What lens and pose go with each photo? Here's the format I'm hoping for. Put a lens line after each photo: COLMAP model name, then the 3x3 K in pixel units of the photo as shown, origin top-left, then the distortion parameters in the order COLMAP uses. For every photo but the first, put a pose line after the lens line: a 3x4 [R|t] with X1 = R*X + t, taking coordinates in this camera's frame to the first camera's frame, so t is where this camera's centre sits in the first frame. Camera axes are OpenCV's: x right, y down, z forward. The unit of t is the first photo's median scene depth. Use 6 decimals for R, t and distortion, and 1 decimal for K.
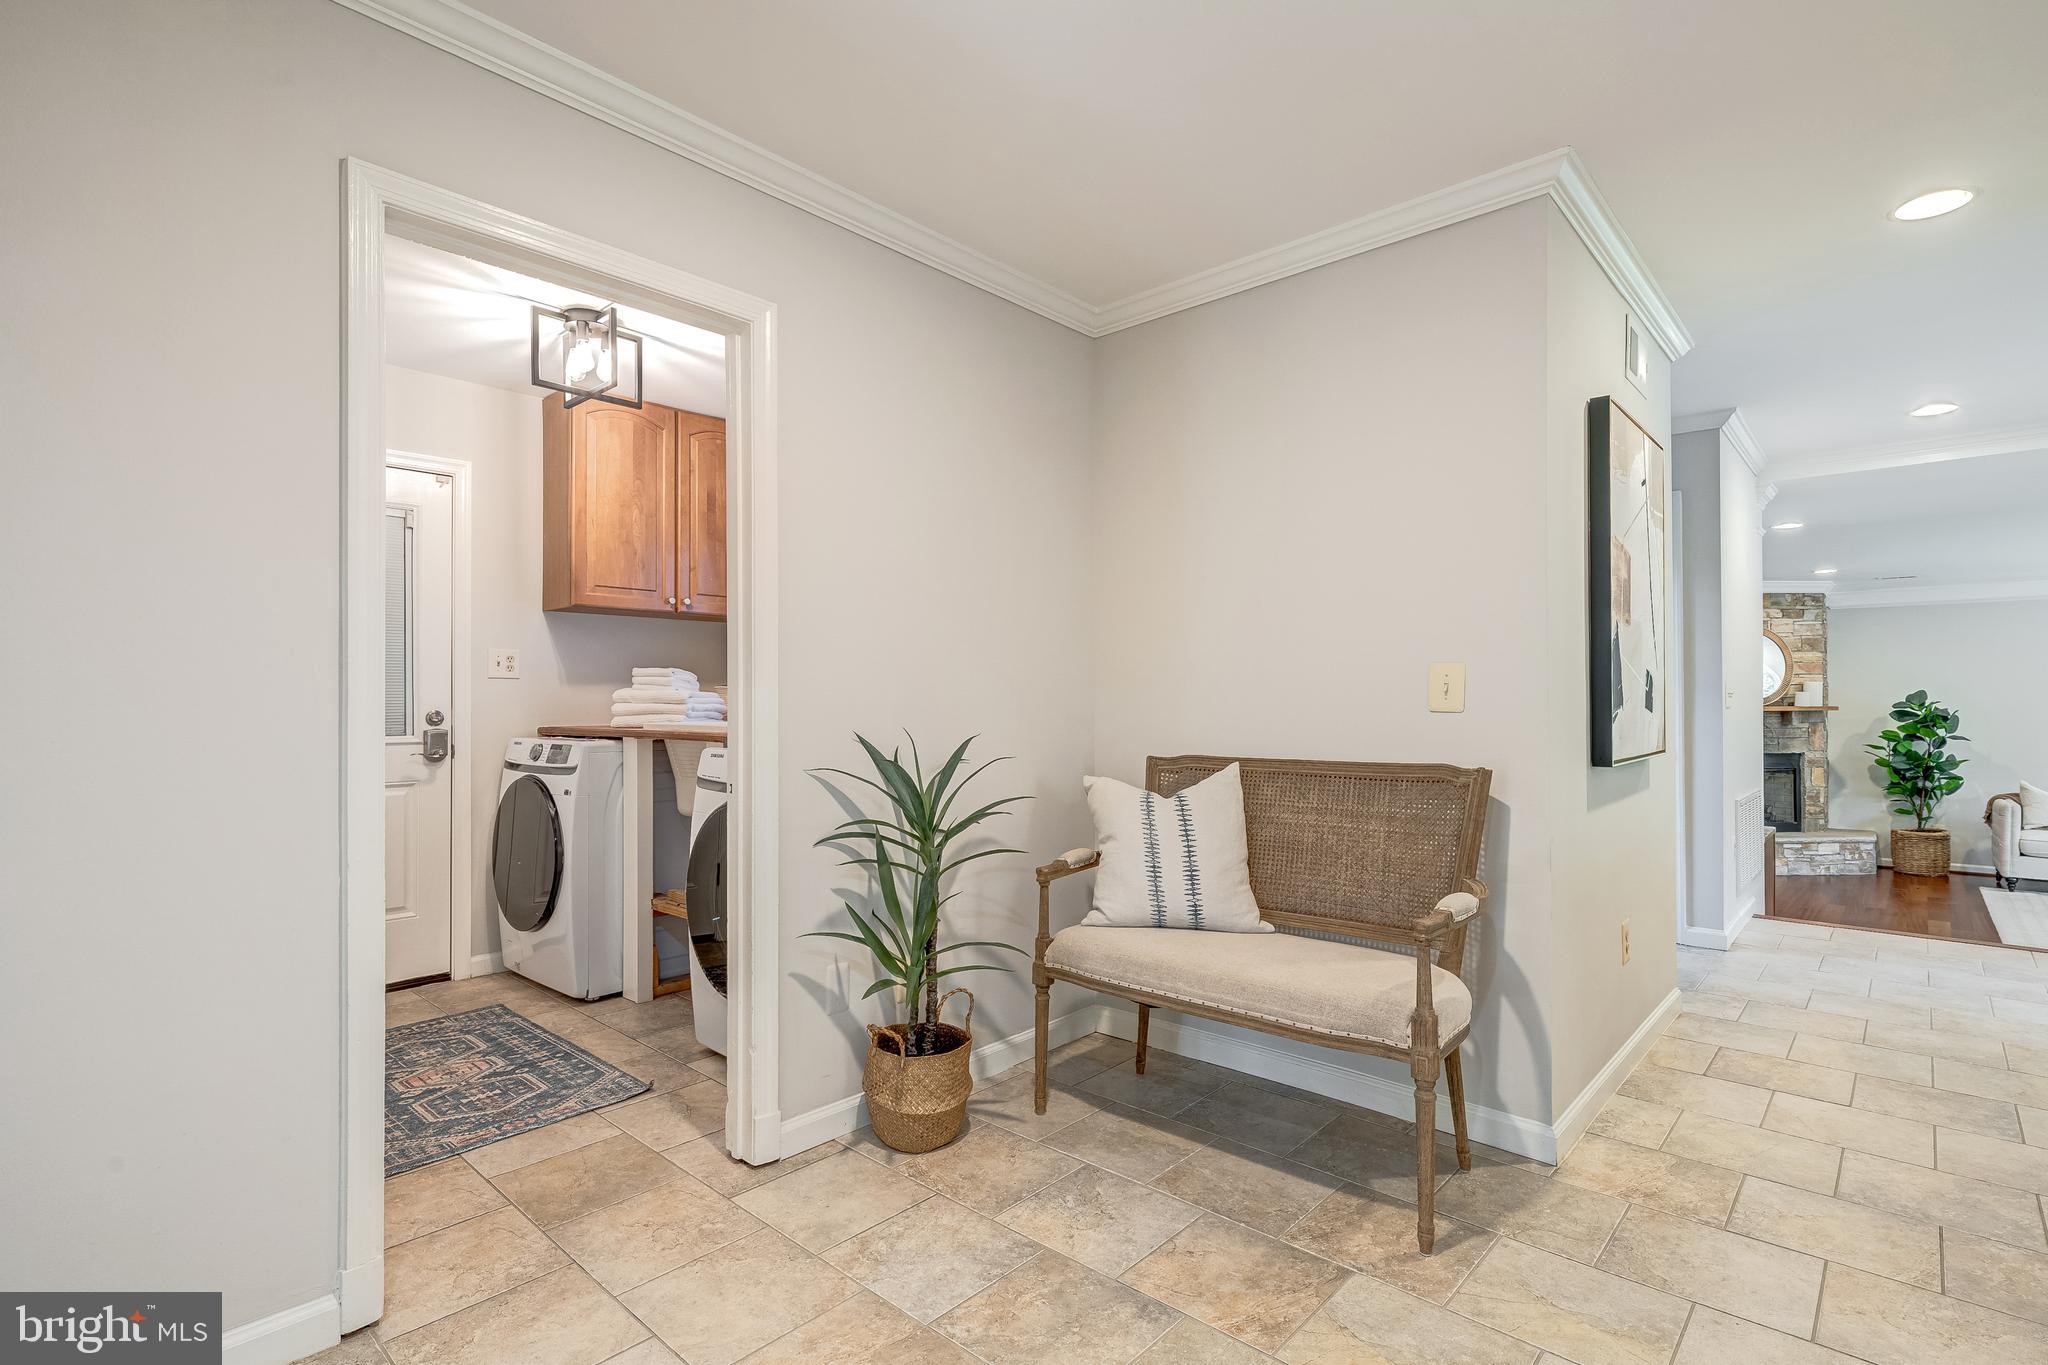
lens RADIAL K [[1037.8, 0, 1002.4], [0, 1037.8, 686.6], [0, 0, 1]] dist [0.007652, -0.001701]
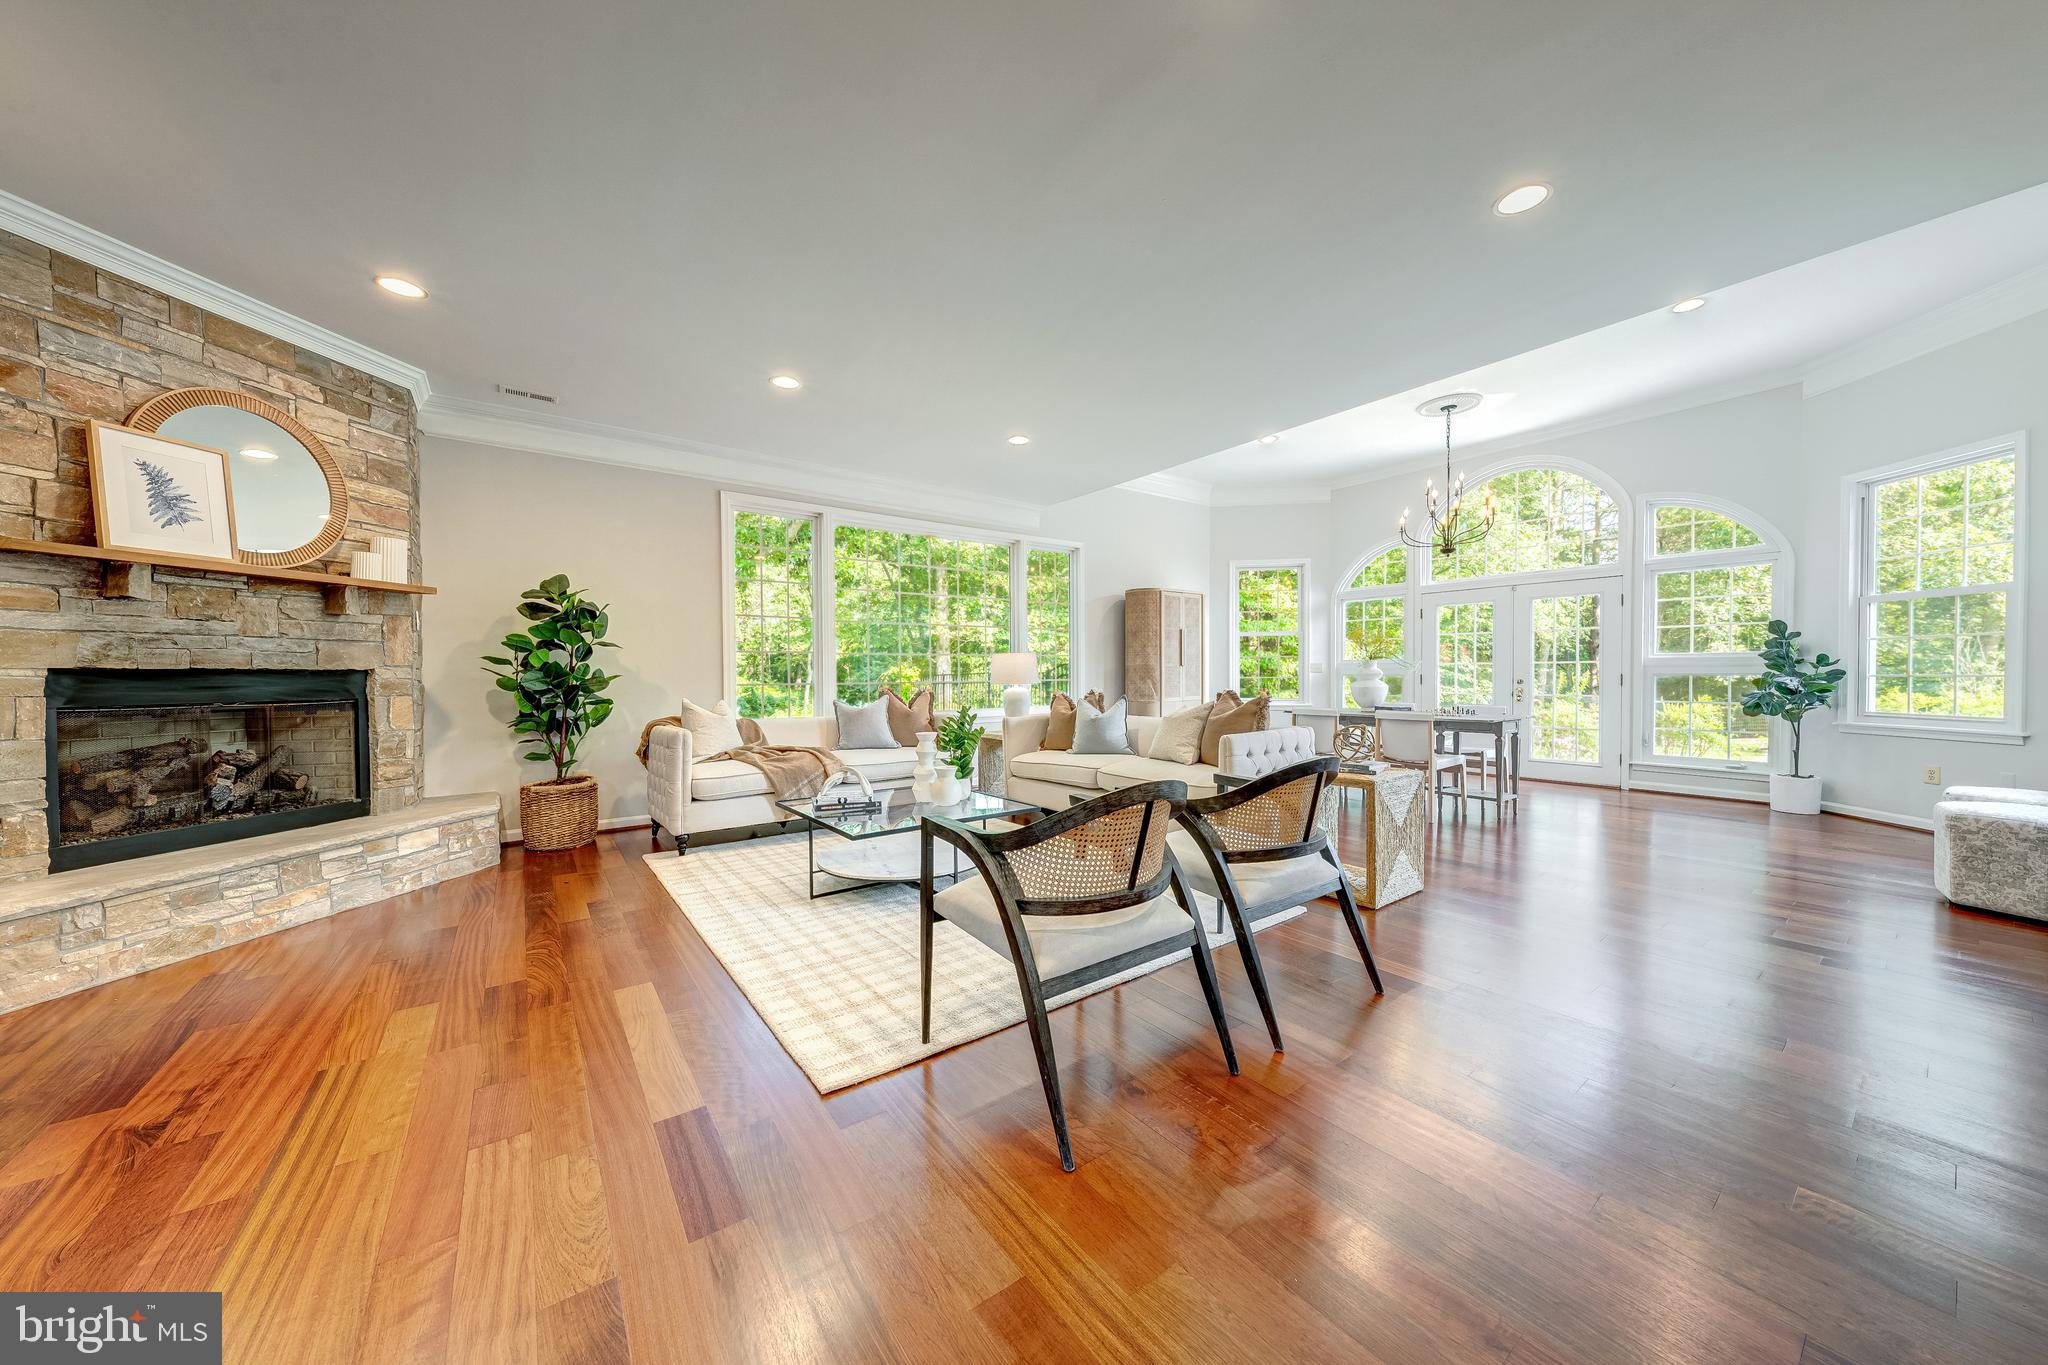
lens RADIAL K [[694.6, 0, 1015.6], [0, 694.6, 687.7], [0, 0, 1]] dist [-0.004773, -0.000023]
pose [[0.217686, -0.019838, 0.975817, 0.507303], [-0.009083, 0.999709, 0.022350, 0.064049], [-0.975977, -0.013729, 0.217443, 0.615437]]
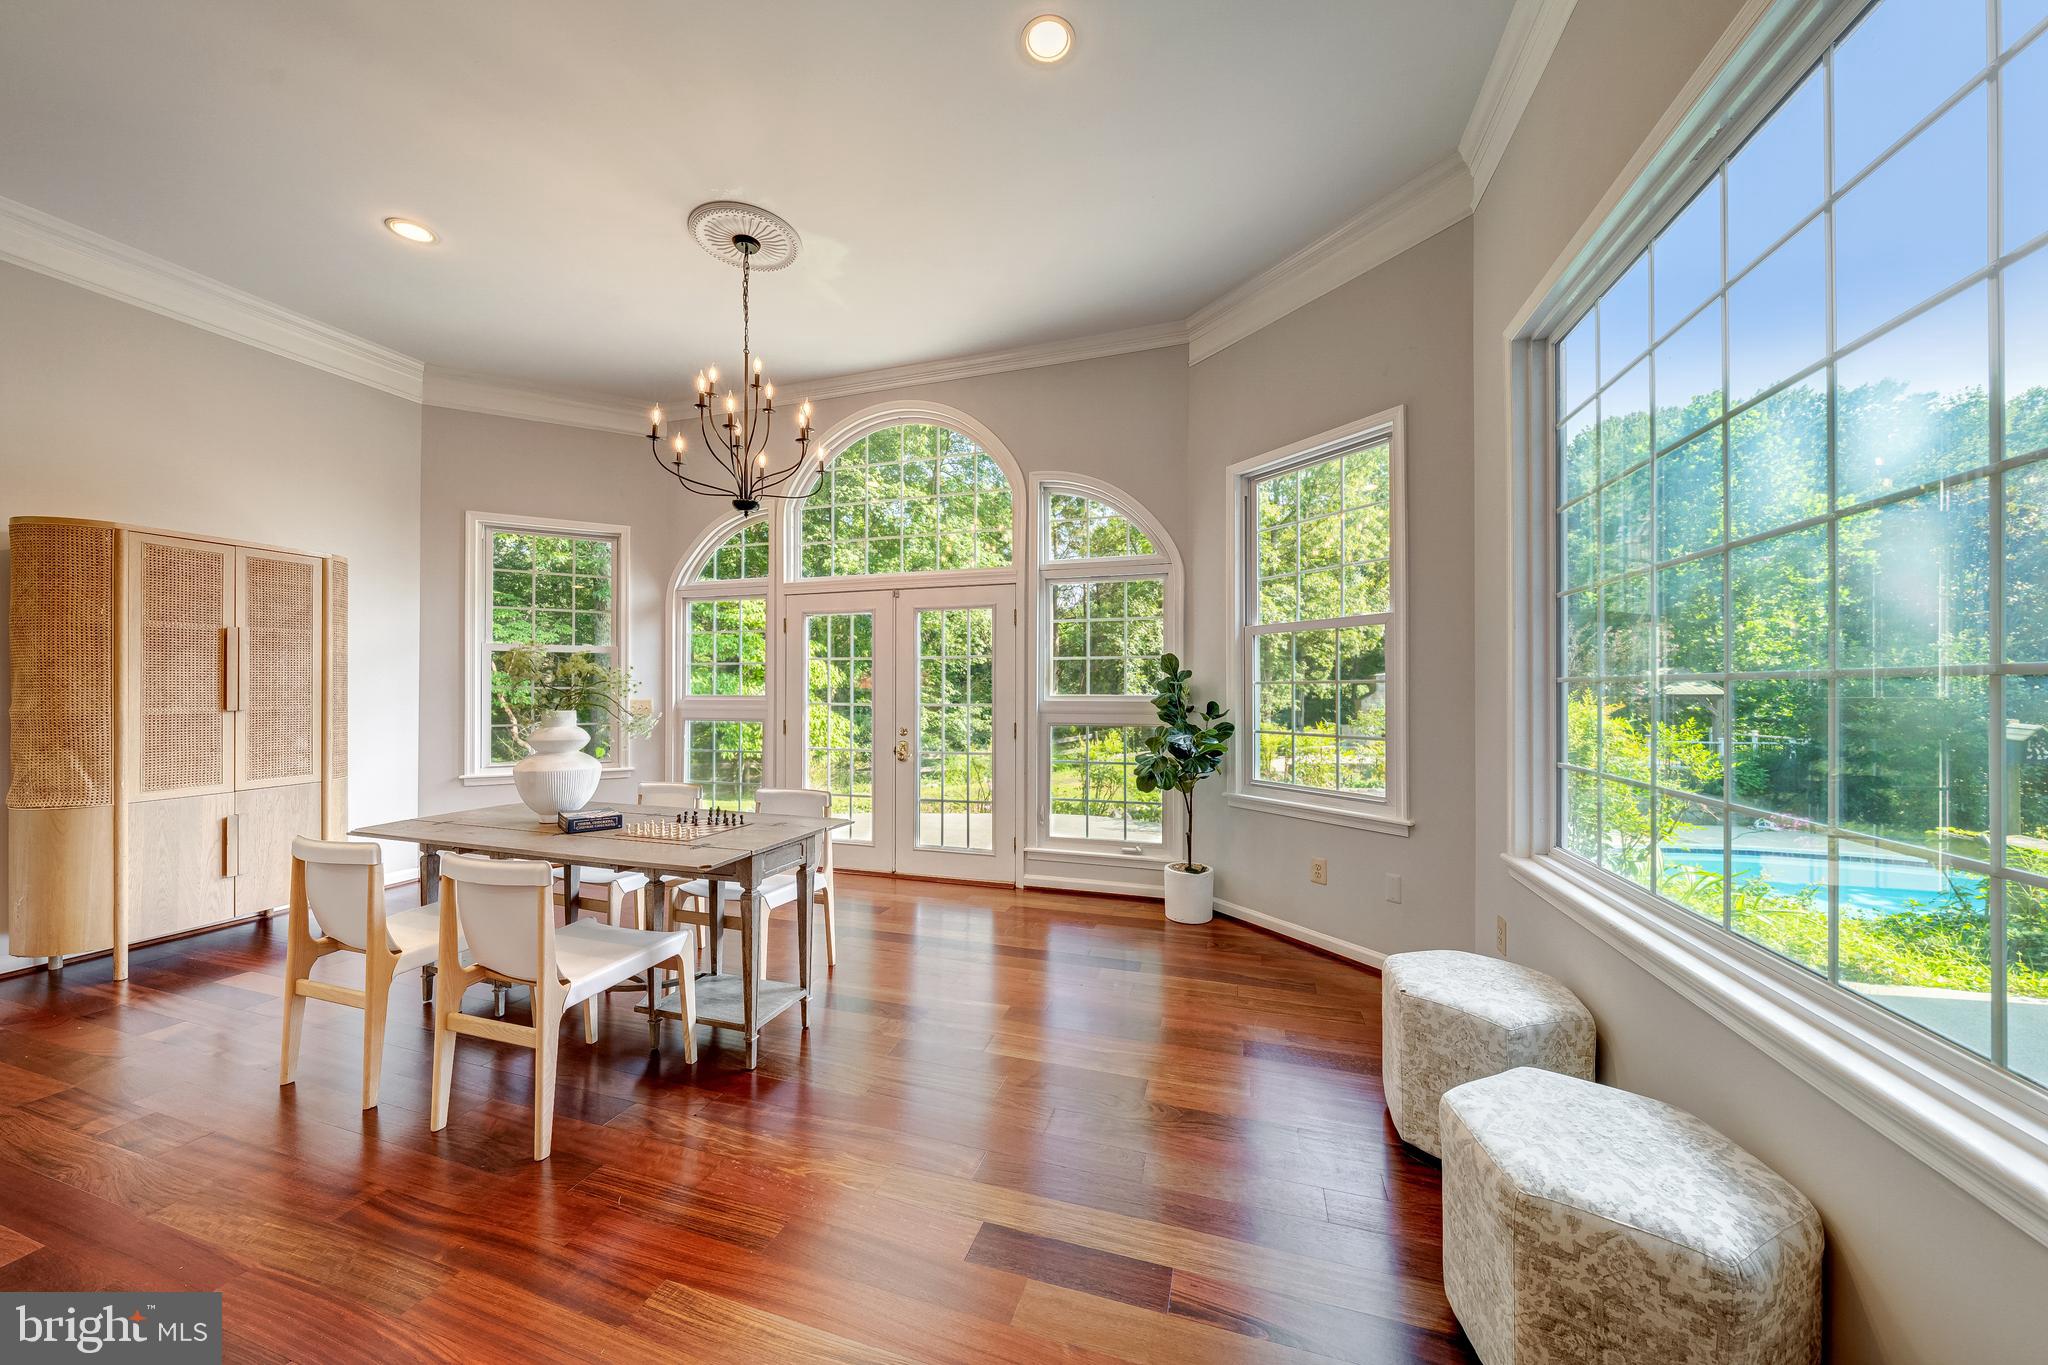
lens RADIAL K [[694.6, 0, 1027.2], [0, 694.6, 689.2], [0, 0, 1]] dist [-0.004773, -0.000023]
pose [[-0.408123, 0.001584, 0.912925, 0.834288], [-0.011815, 0.999906, -0.007017, 0.041974], [-0.912850, -0.013650, -0.408066, 0.388791]]
